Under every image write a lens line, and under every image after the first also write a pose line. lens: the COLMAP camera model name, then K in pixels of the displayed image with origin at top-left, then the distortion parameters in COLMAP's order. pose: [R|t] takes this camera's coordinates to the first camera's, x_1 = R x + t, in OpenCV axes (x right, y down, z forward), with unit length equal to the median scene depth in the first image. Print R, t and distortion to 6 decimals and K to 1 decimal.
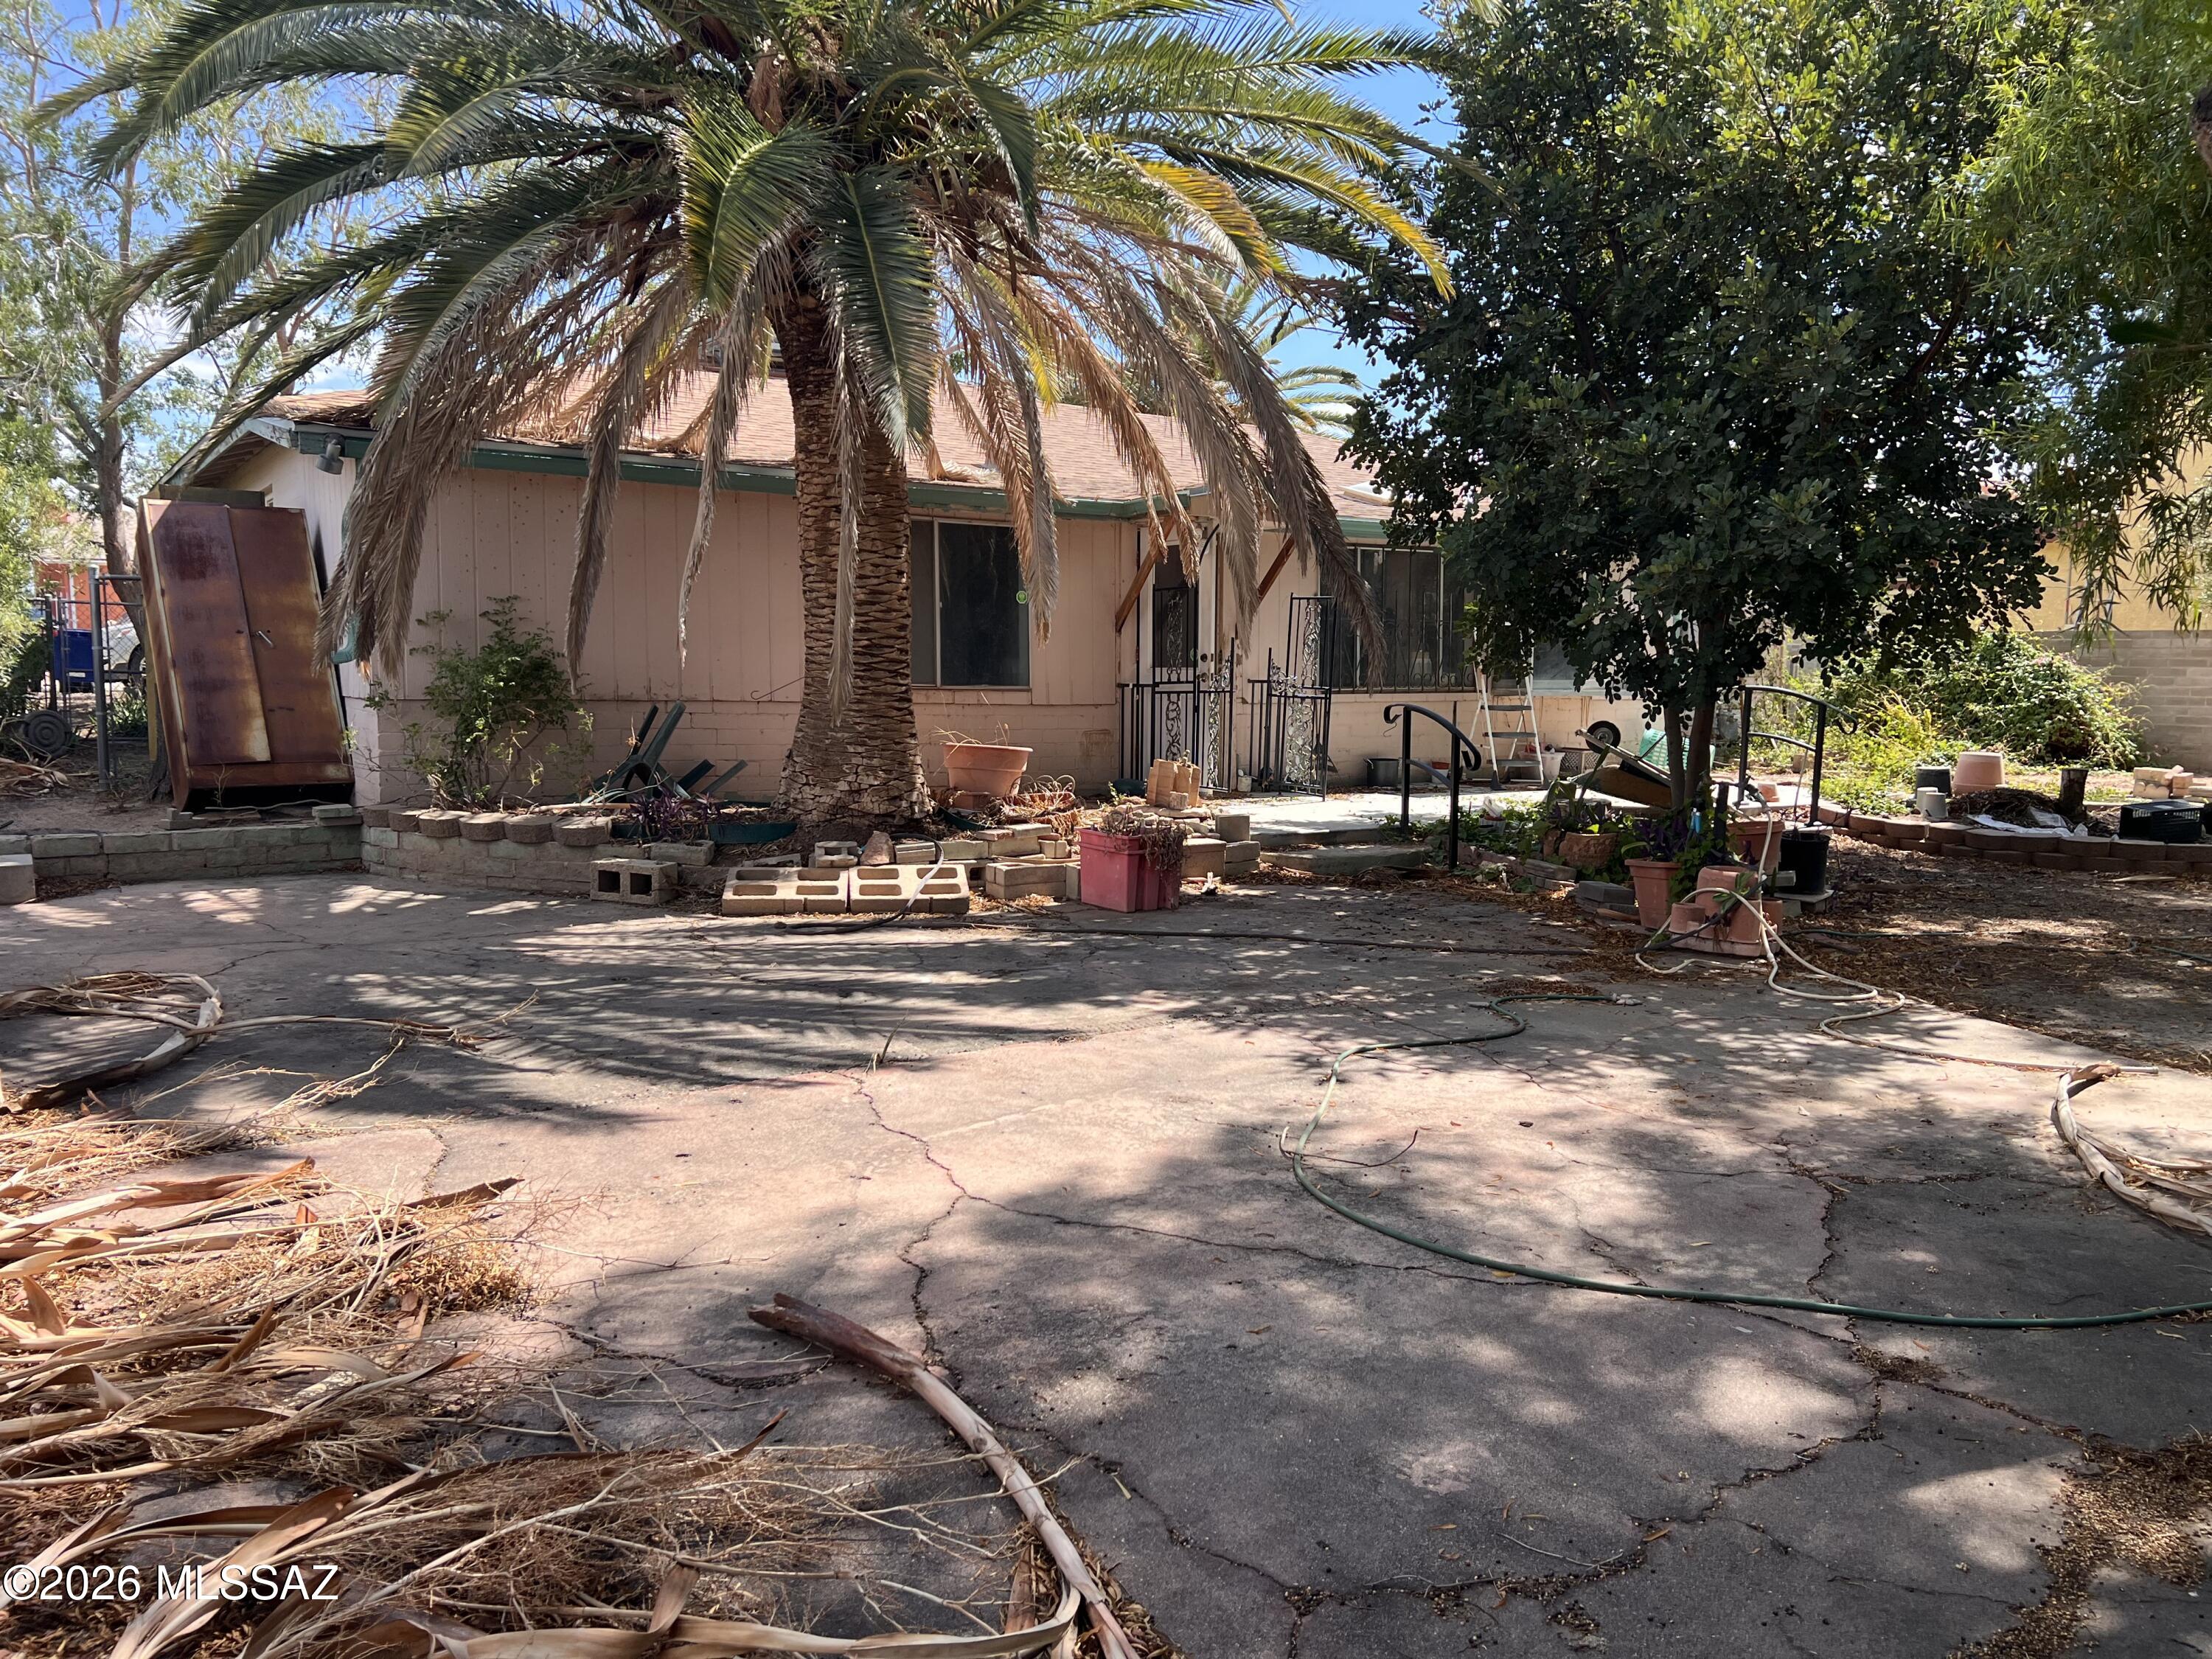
lens RADIAL K [[1659.0, 0, 1132.2], [0, 1659.0, 833.1], [0, 0, 1]] dist [0.091213, -0.138181]
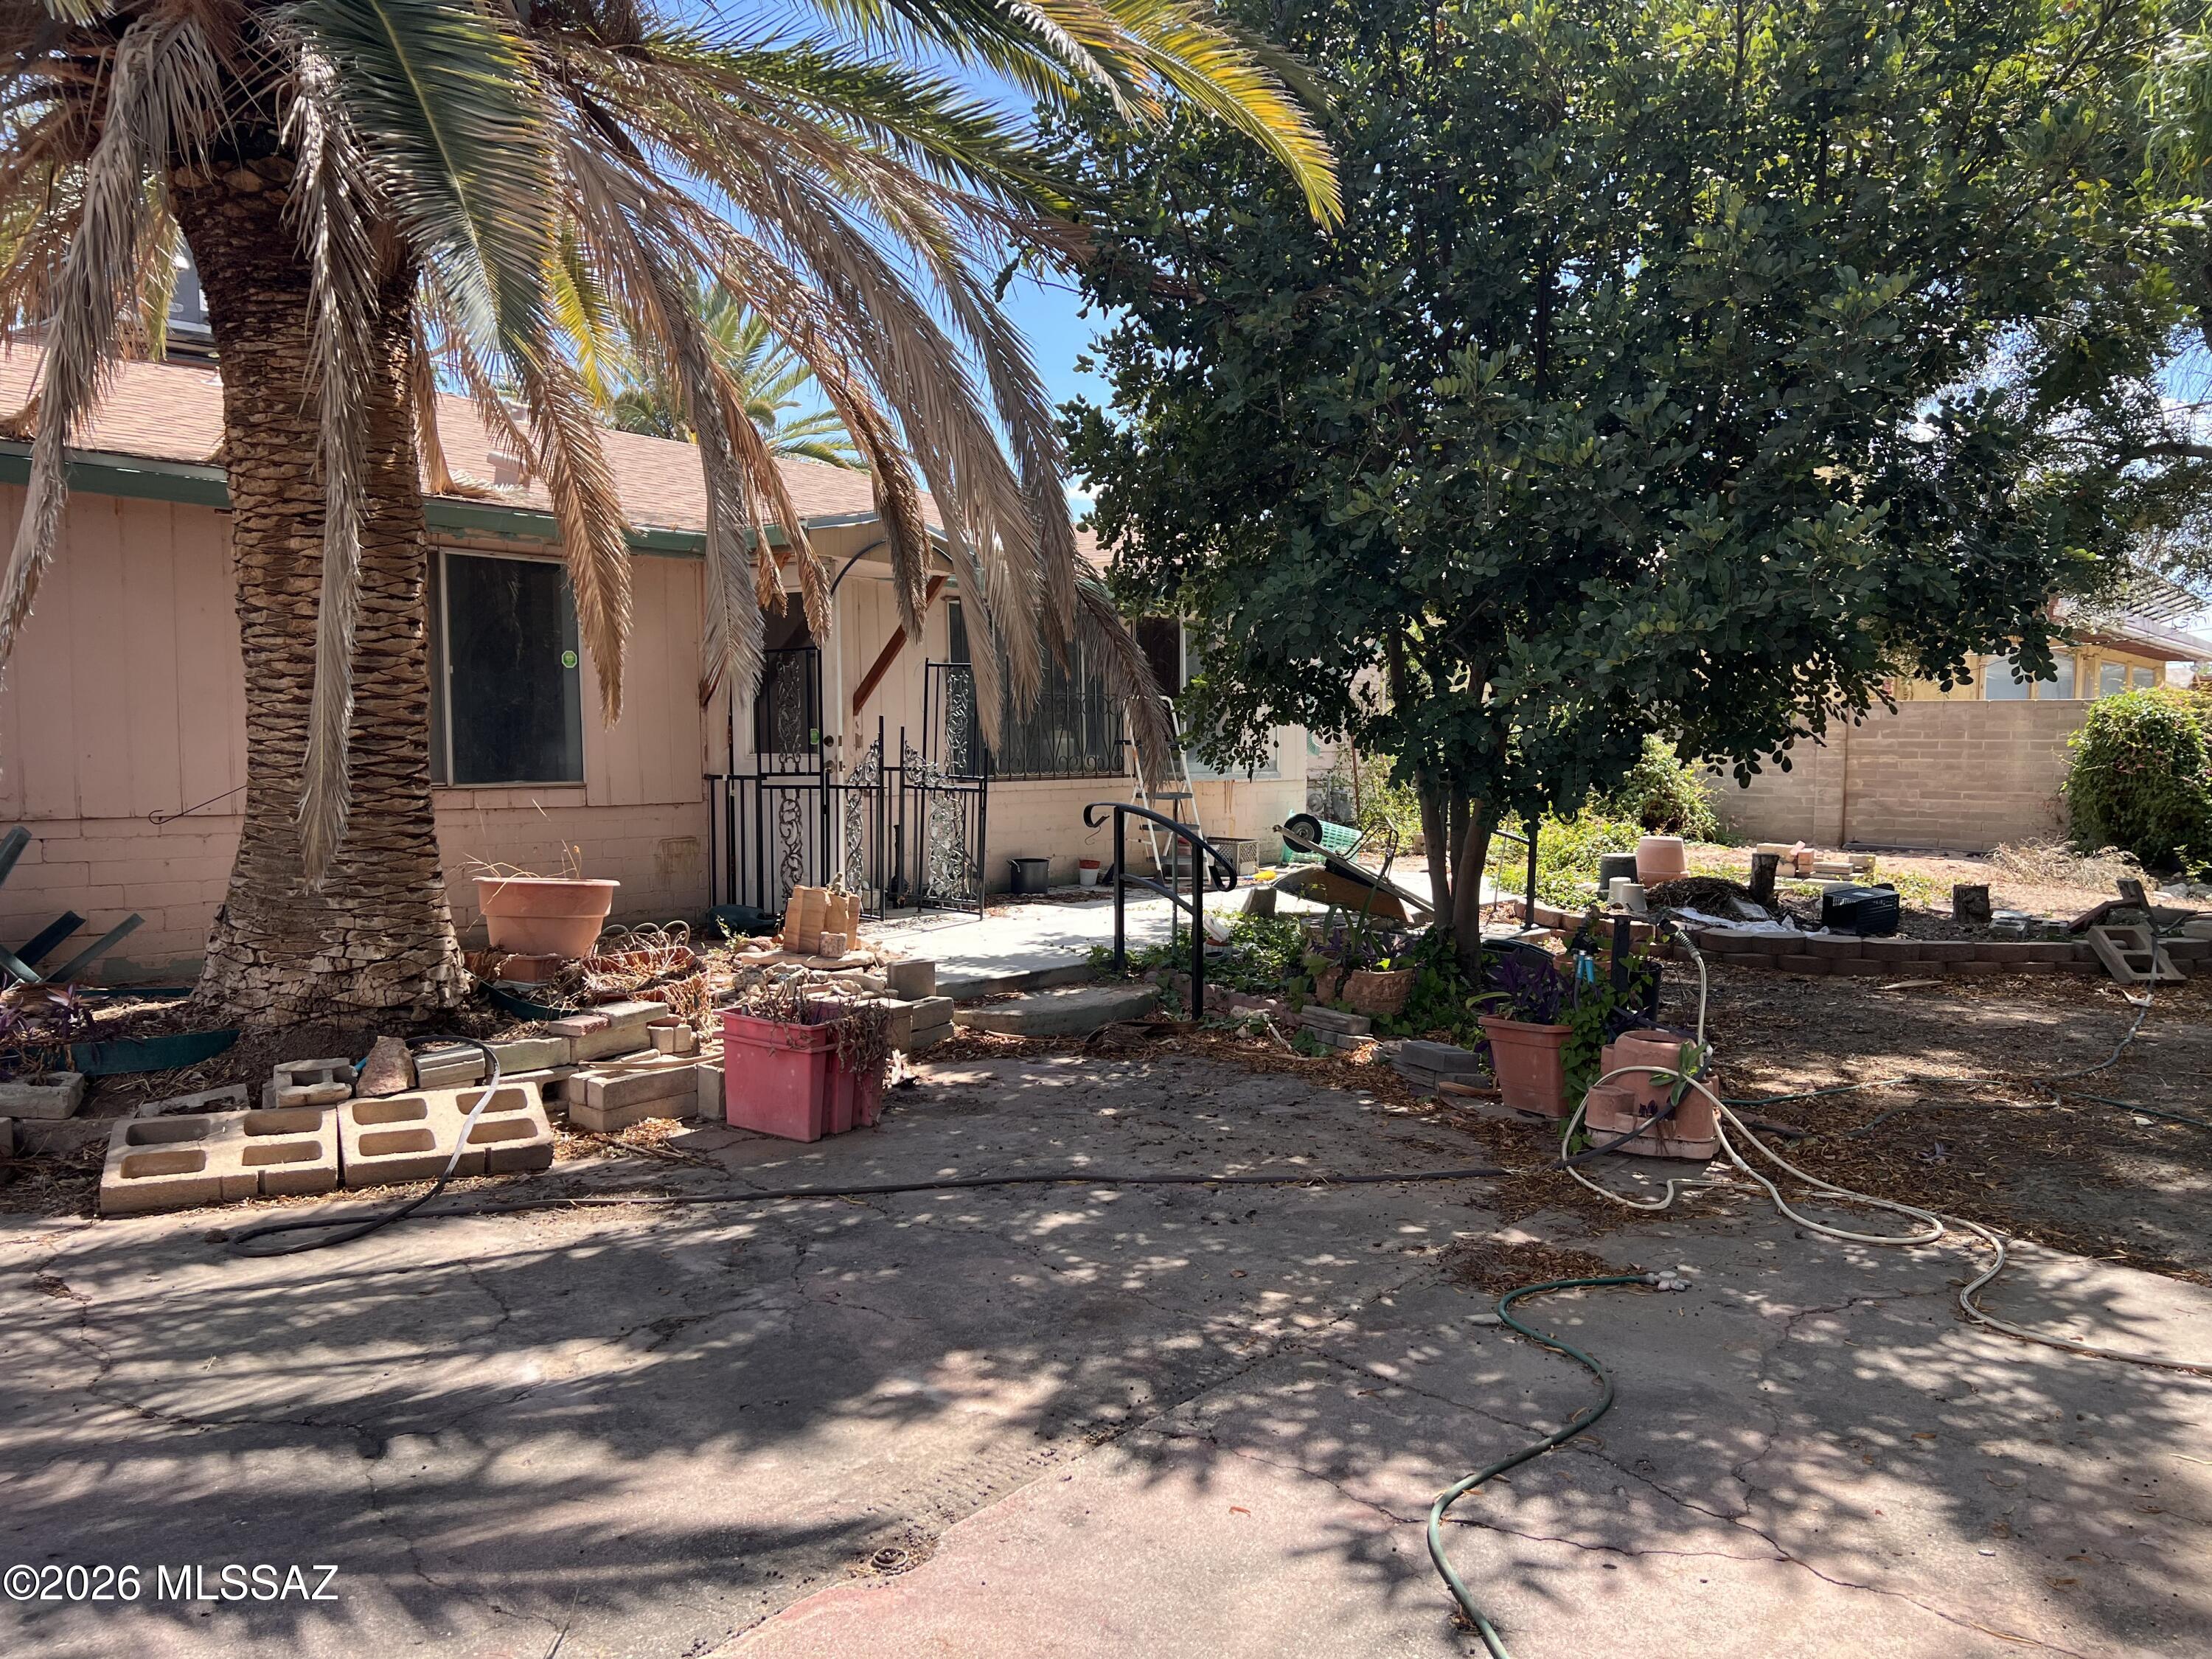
lens RADIAL K [[1659.0, 0, 1132.2], [0, 1659.0, 833.1], [0, 0, 1]] dist [0.091213, -0.138181]
pose [[0.953674, -0.024819, 0.299817, -0.072472], [0.035848, 0.998866, -0.031342, -0.046498], [-0.298699, 0.040638, 0.953482, 0.313075]]
